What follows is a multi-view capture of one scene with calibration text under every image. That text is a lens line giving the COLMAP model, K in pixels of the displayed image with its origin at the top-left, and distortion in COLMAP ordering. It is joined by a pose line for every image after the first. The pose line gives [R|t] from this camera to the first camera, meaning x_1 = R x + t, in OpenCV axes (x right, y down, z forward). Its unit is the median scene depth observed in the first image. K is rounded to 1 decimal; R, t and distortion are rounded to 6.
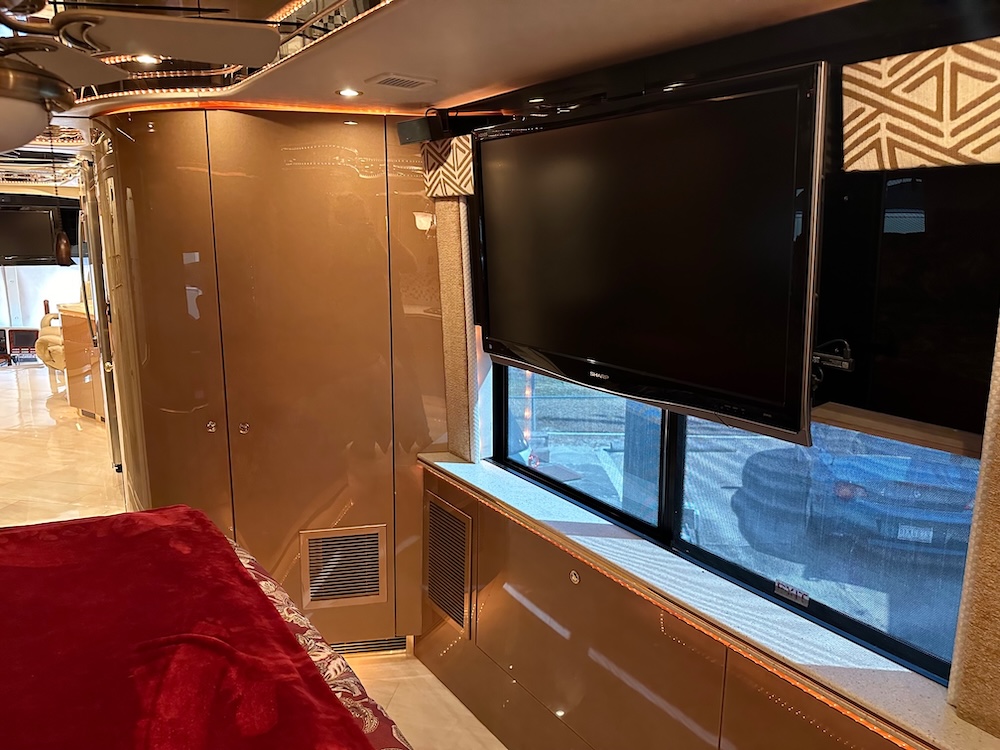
lens RADIAL K [[714.4, 0, 500.7], [0, 714.4, 372.9], [0, 0, 1]] dist [0.013880, -0.015984]
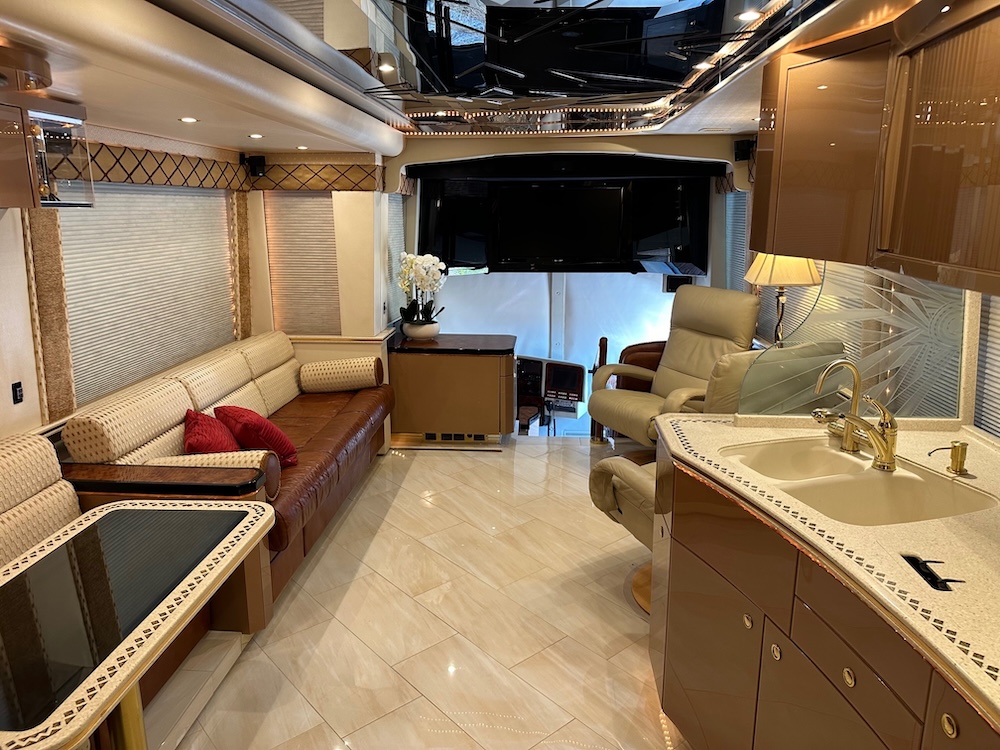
lens RADIAL K [[714.4, 0, 498.2], [0, 714.4, 375.8], [0, 0, 1]] dist [0.013880, -0.015984]
pose [[0.782876, 0.124653, -0.609563, -0.308954], [-0.104202, 0.992155, 0.069063, -0.093405], [0.613390, 0.009450, 0.789724, 0.437249]]
